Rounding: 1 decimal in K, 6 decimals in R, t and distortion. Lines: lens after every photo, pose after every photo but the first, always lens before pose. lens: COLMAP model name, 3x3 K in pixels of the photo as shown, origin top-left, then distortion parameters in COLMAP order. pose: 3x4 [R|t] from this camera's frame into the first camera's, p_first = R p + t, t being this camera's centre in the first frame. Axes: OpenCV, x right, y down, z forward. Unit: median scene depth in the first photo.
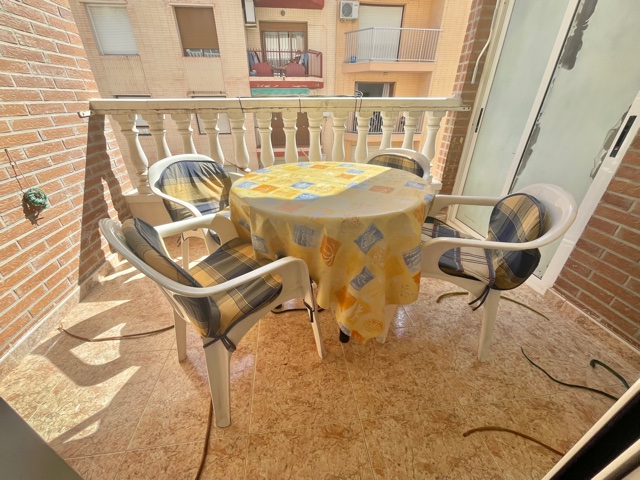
lens RADIAL K [[260.2, 0, 315.6], [0, 260.2, 239.3], [0, 0, 1]] dist [0.001615, -0.001860]
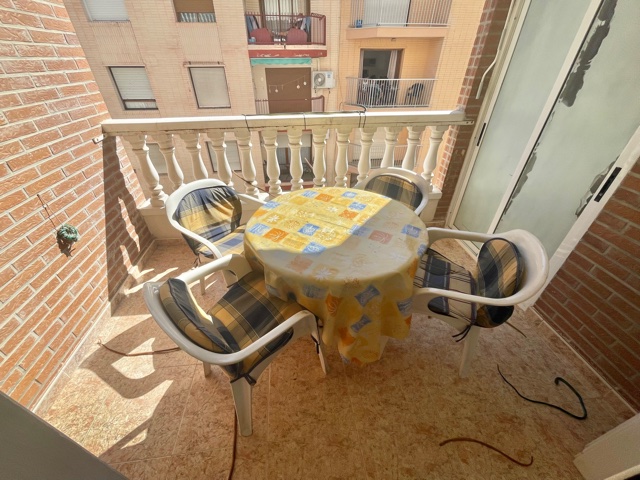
lens RADIAL K [[260.2, 0, 315.4], [0, 260.2, 239.7], [0, 0, 1]] dist [0.001615, -0.001860]
pose [[0.999965, 0.002925, -0.007896, -0.014097], [-0.002009, 0.993523, 0.113611, -0.263620], [0.008177, -0.113591, 0.993494, -0.094483]]
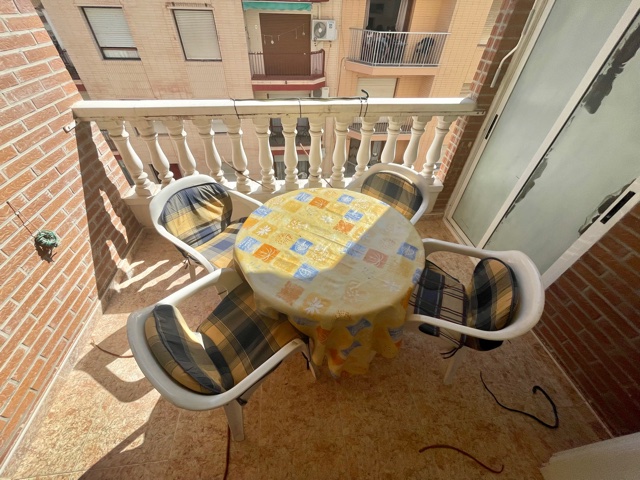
lens RADIAL K [[260.2, 0, 315.6], [0, 260.2, 240.2], [0, 0, 1]] dist [0.001615, -0.001860]
pose [[0.999635, 0.025470, 0.009029, -0.004220], [-0.026929, 0.966750, 0.254300, -0.456160], [-0.002251, -0.254450, 0.967083, -0.013553]]
